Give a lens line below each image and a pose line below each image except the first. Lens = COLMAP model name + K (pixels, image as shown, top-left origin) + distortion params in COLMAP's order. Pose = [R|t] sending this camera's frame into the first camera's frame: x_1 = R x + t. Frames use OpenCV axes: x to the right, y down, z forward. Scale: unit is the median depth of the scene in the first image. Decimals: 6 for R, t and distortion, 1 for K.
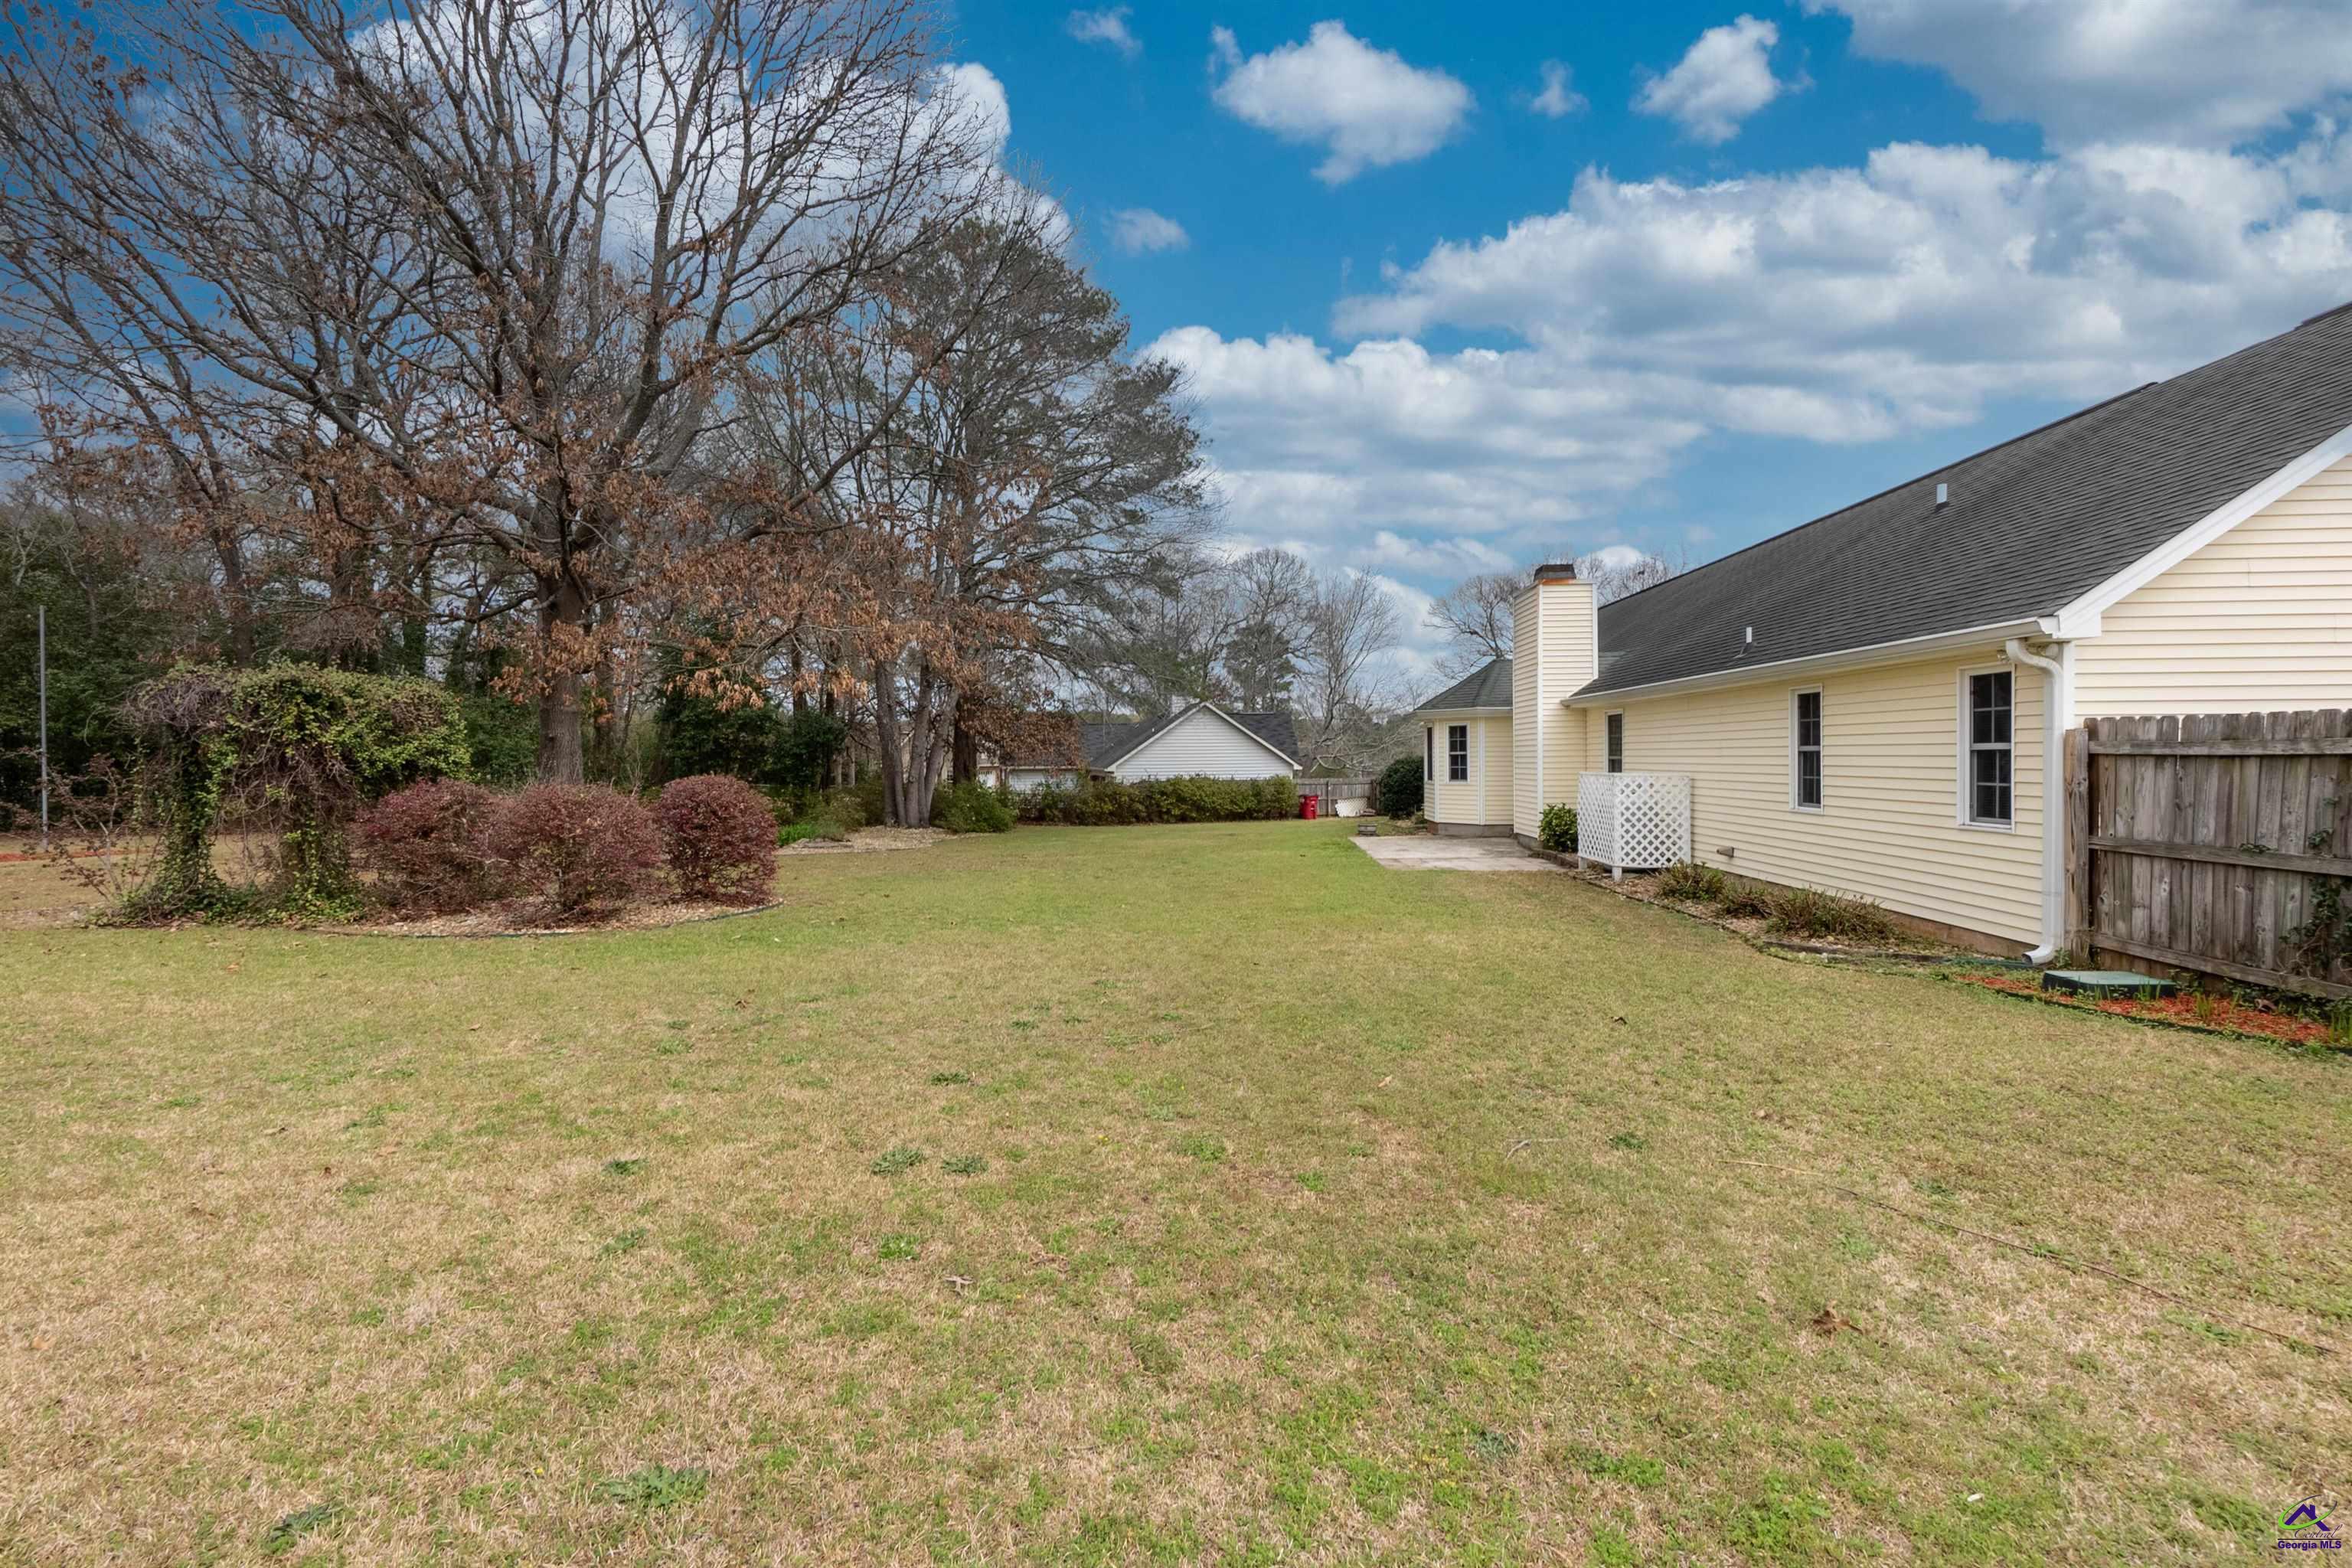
lens RADIAL K [[1035.3, 0, 1164.3], [0, 1035.3, 765.8], [0, 0, 1]] dist [-0.002723, -0.000049]
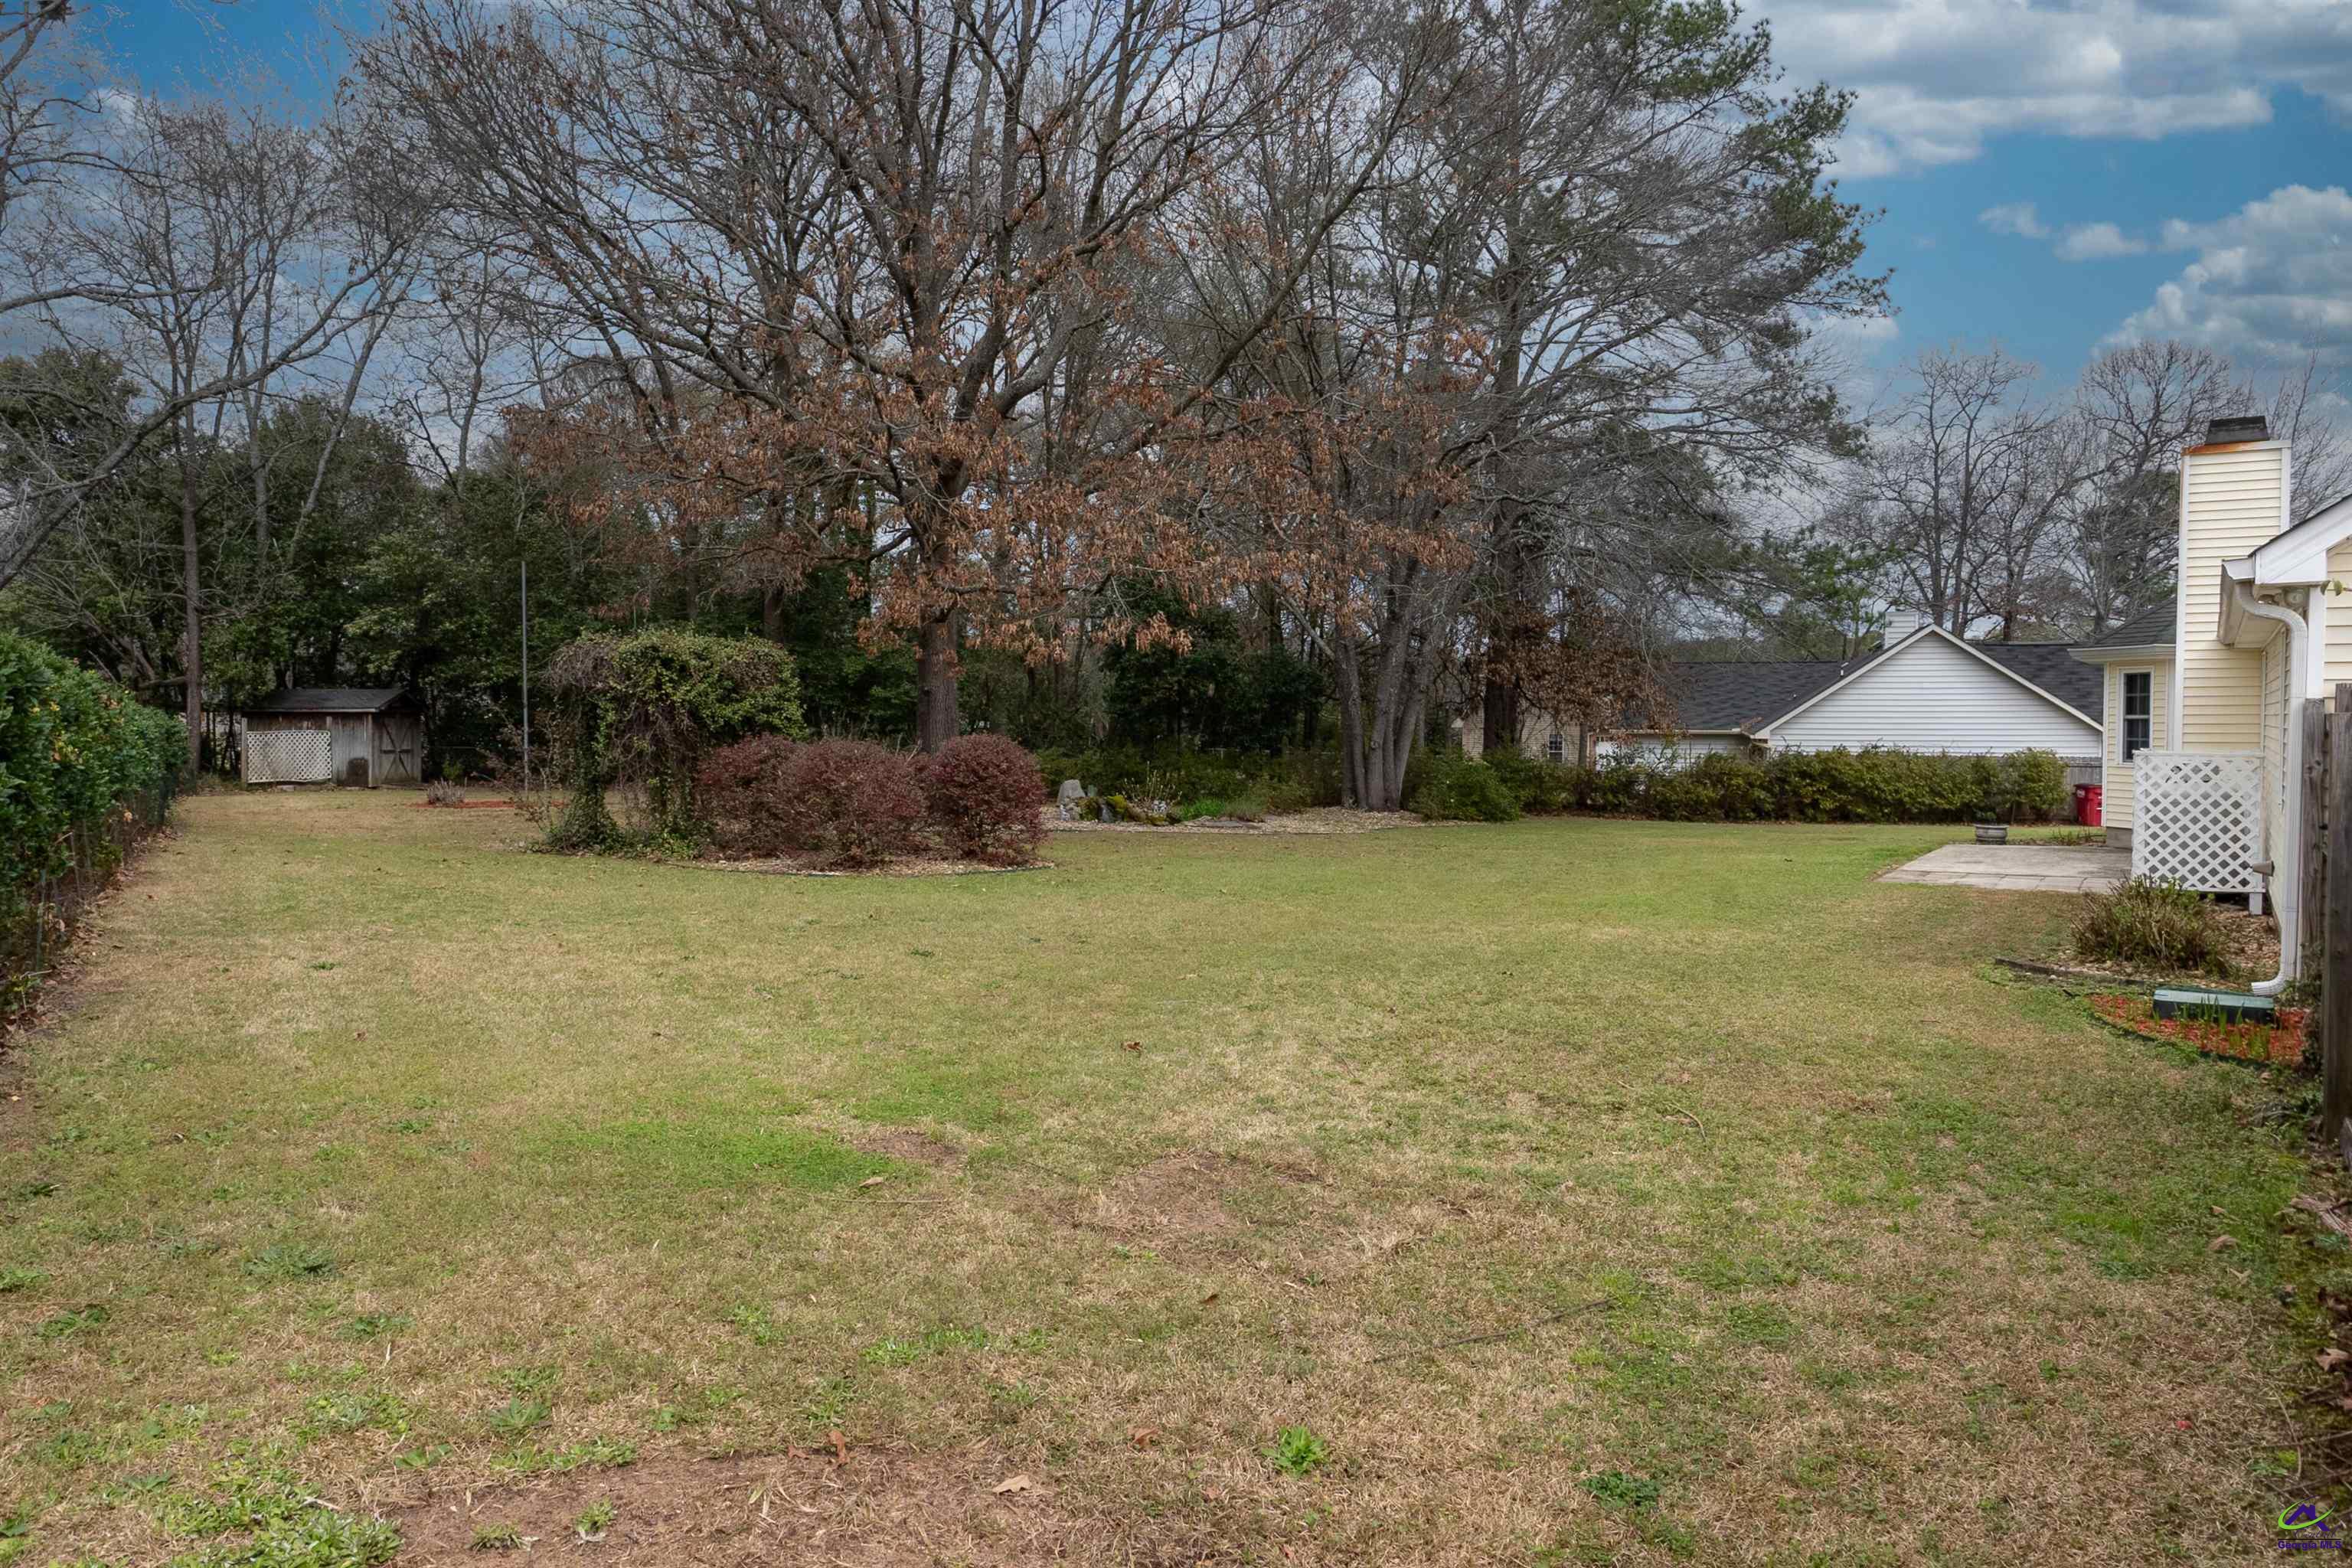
lens RADIAL K [[1590.3, 0, 1118.5], [0, 1590.3, 782.2], [0, 0, 1]] dist [-0.005672, -0.001695]
pose [[0.886071, 0.027908, -0.462708, 0.352003], [-0.011650, 0.999211, 0.037957, -0.004203], [0.463403, -0.028242, 0.885698, -0.266621]]
